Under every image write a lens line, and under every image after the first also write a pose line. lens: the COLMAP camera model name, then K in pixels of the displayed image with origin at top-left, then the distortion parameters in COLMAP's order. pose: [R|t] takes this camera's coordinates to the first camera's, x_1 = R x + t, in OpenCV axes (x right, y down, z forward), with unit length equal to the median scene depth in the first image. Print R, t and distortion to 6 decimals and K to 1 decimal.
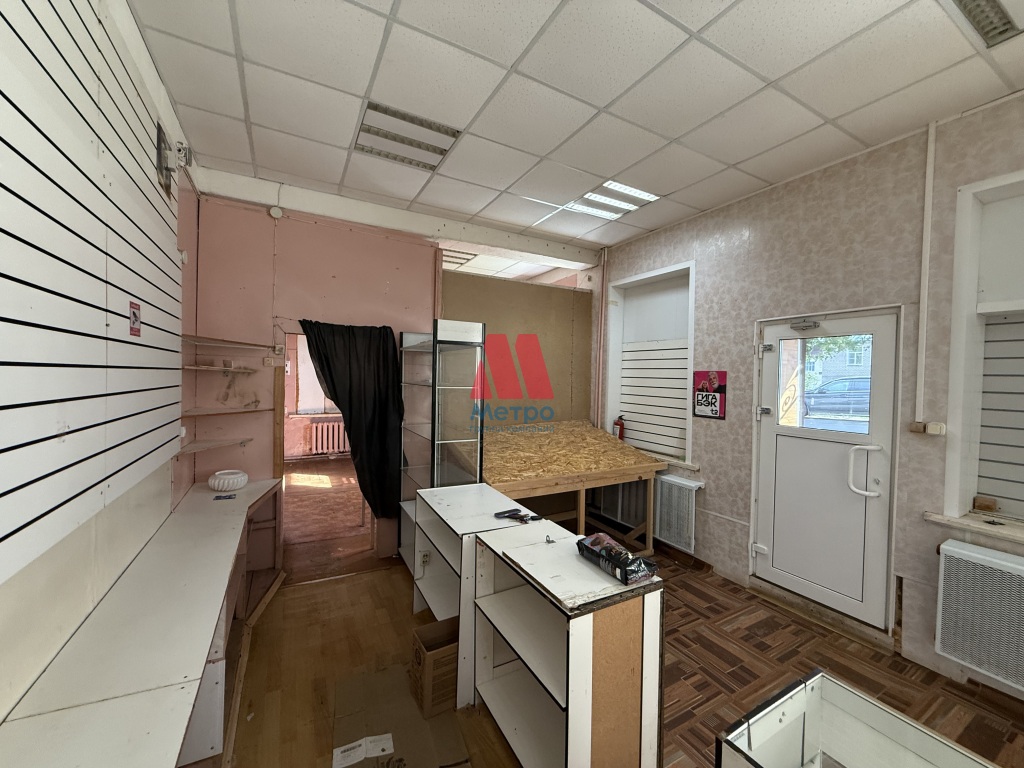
lens RADIAL K [[405.8, 0, 512.0], [0, 405.8, 384.0], [0, 0, 1]] dist [-0.000264, -0.000053]
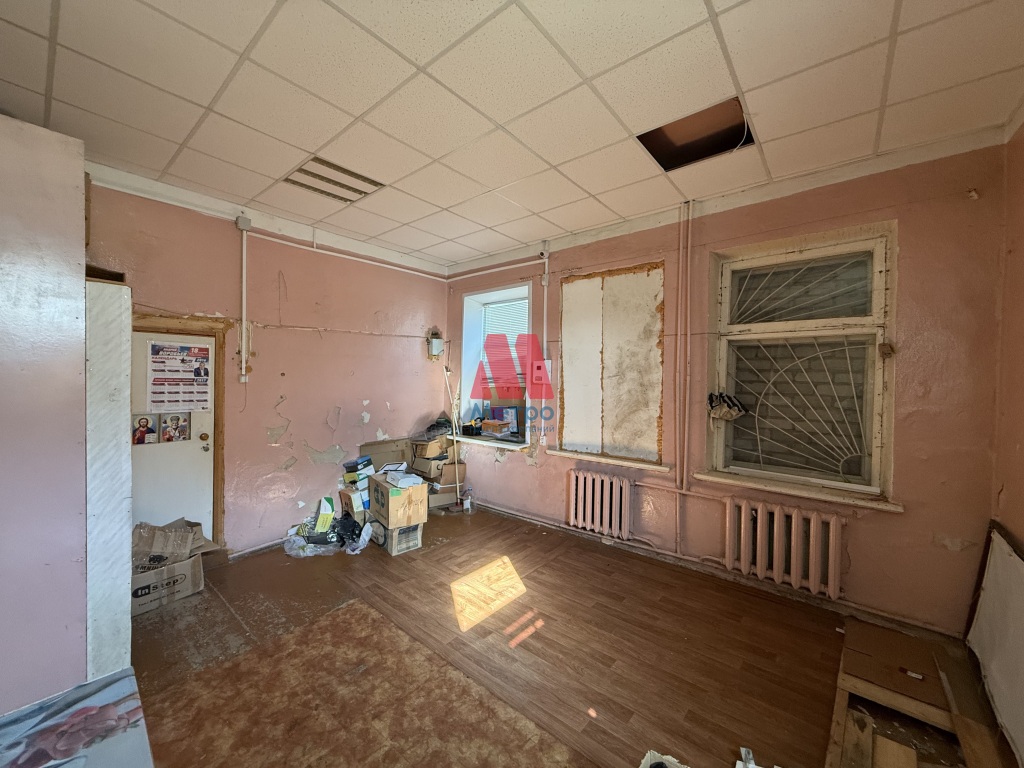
lens RADIAL K [[405.8, 0, 512.0], [0, 405.8, 384.0], [0, 0, 1]] dist [-0.000264, -0.000053]
pose [[0.365396, 0.000429, -0.930852, 0.000029], [-0.021745, 0.999731, -0.008075, -0.020903], [0.930598, 0.023191, 0.365307, 0.924348]]
